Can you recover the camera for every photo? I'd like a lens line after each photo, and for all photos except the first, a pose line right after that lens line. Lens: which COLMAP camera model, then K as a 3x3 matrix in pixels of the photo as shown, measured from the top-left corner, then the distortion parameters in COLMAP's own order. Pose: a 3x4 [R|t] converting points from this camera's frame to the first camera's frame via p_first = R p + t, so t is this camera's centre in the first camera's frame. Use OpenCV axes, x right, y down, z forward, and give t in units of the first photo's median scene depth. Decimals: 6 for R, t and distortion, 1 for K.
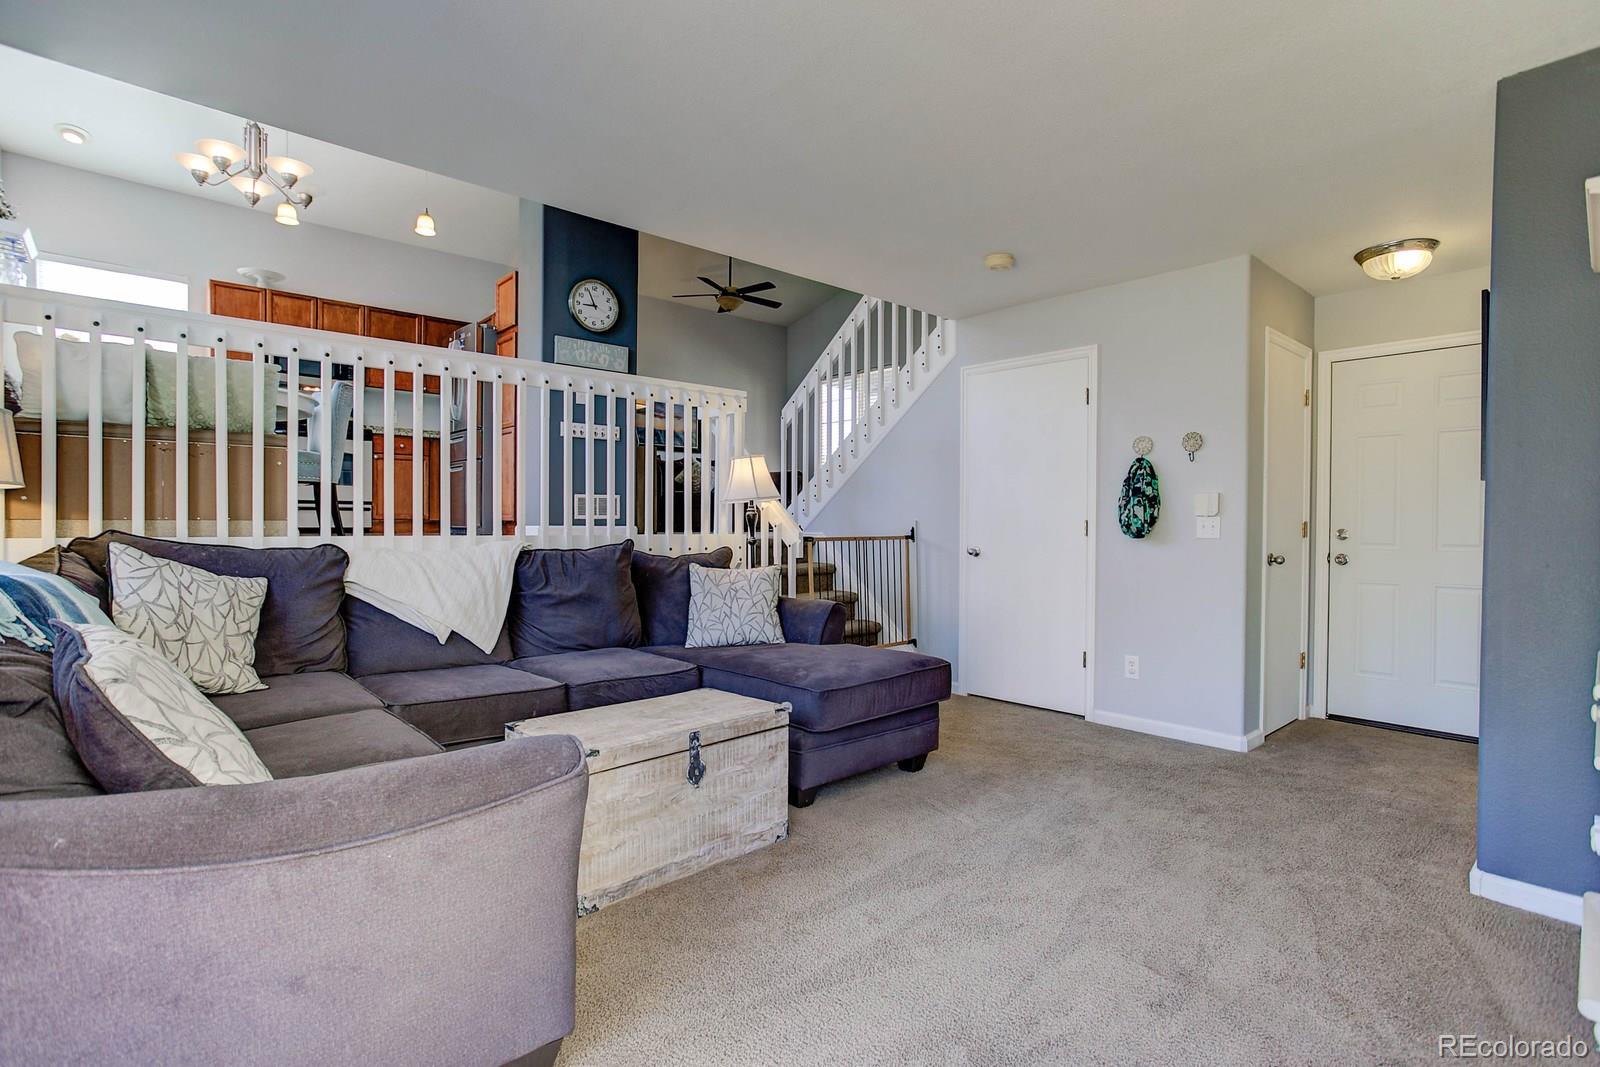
lens RADIAL K [[792.5, 0, 797.1], [0, 792.5, 524.1], [0, 0, 1]] dist [-0.055959, 0.041156]
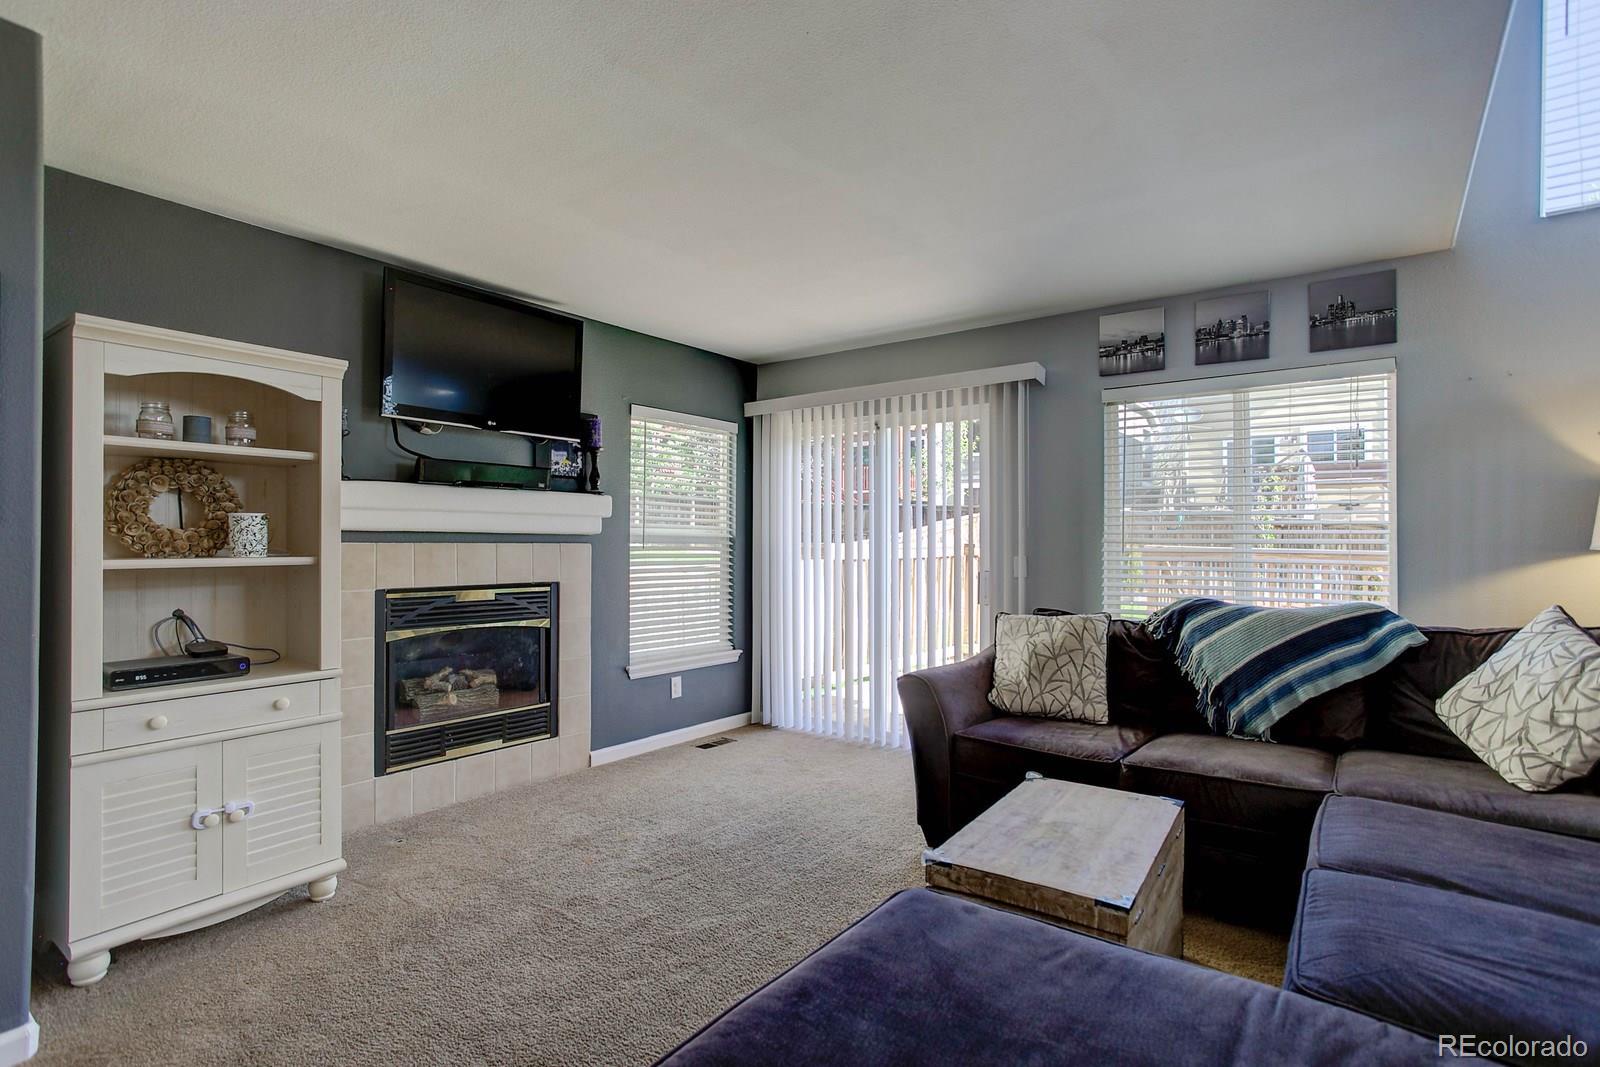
lens RADIAL K [[806.2, 0, 795.5], [0, 806.2, 538.9], [0, 0, 1]] dist [-0.035735, 0.032814]
pose [[-0.979169, -0.012058, -0.202689, 0.246771], [-0.011013, 0.999920, -0.006280, -0.040823], [0.202748, -0.003917, -0.979223, 1.627531]]
